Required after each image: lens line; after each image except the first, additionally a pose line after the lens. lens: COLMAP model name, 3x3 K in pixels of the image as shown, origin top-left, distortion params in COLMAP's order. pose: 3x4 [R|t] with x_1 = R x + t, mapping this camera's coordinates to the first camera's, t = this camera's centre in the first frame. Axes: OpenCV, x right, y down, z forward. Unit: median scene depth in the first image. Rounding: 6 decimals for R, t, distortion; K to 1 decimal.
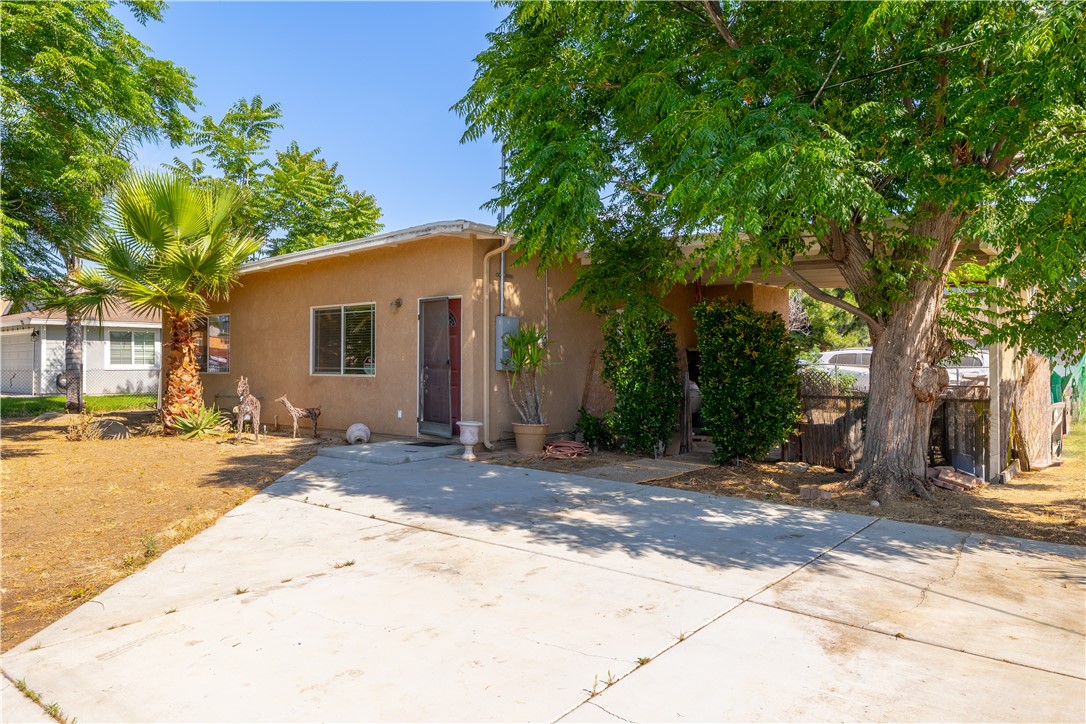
lens RADIAL K [[764.8, 0, 534.3], [0, 764.8, 362.1], [0, 0, 1]] dist [0.000558, -0.000238]
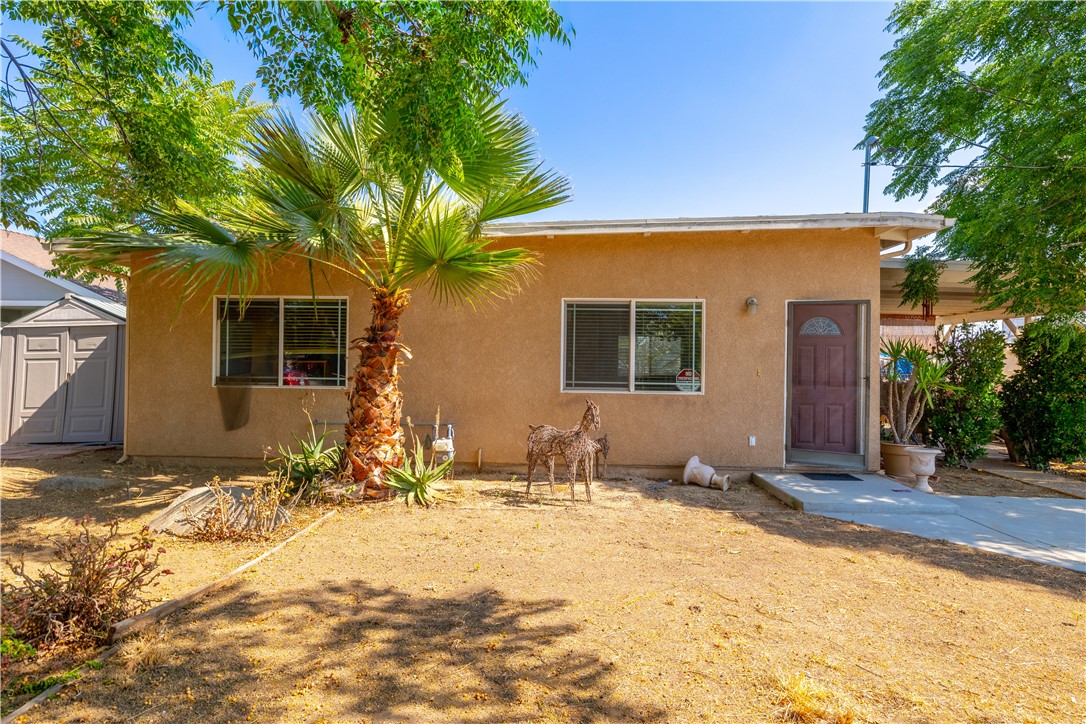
lens RADIAL K [[586.0, 0, 544.8], [0, 586.0, 363.7], [0, 0, 1]] dist [0.004465, 0.000161]
pose [[0.783993, 0.017083, 0.620534, -0.656757], [-0.011791, 0.999851, -0.012628, -0.002766], [-0.620657, 0.002584, 0.784078, 0.582209]]
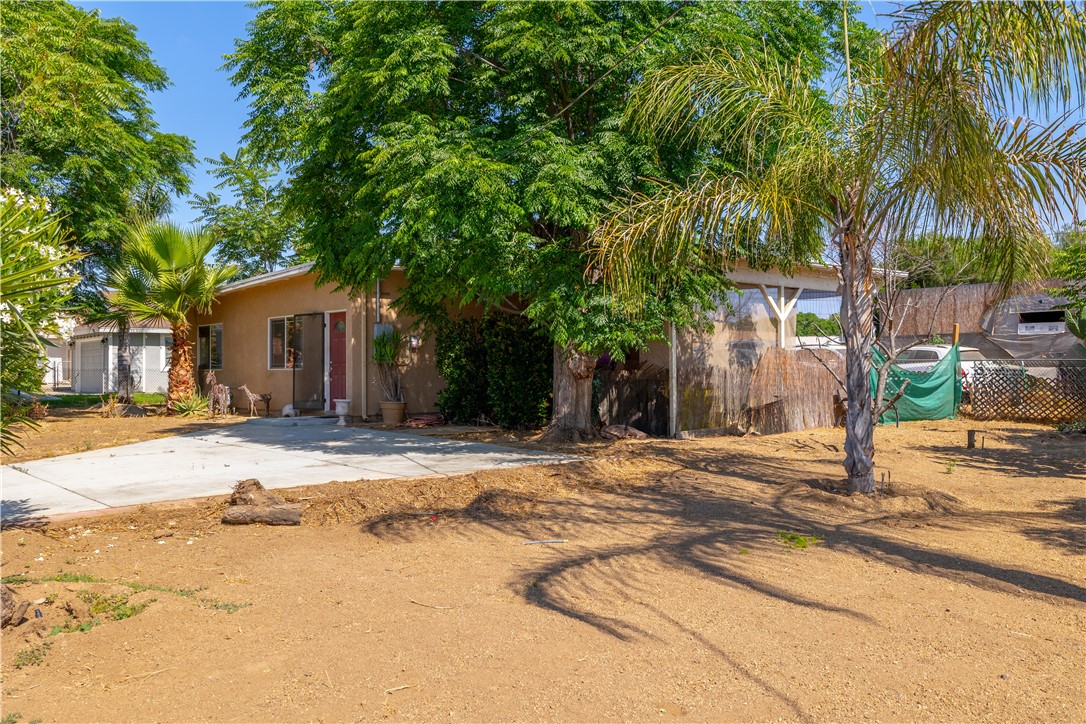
lens RADIAL K [[945.9, 0, 523.0], [0, 945.9, 364.8], [0, 0, 1]] dist [-0.013908, 0.037056]
pose [[0.980599, -0.009072, -0.195812, 0.459393], [0.008672, 0.999958, -0.002897, 0.017294], [0.195830, 0.001143, 0.980637, -0.509806]]
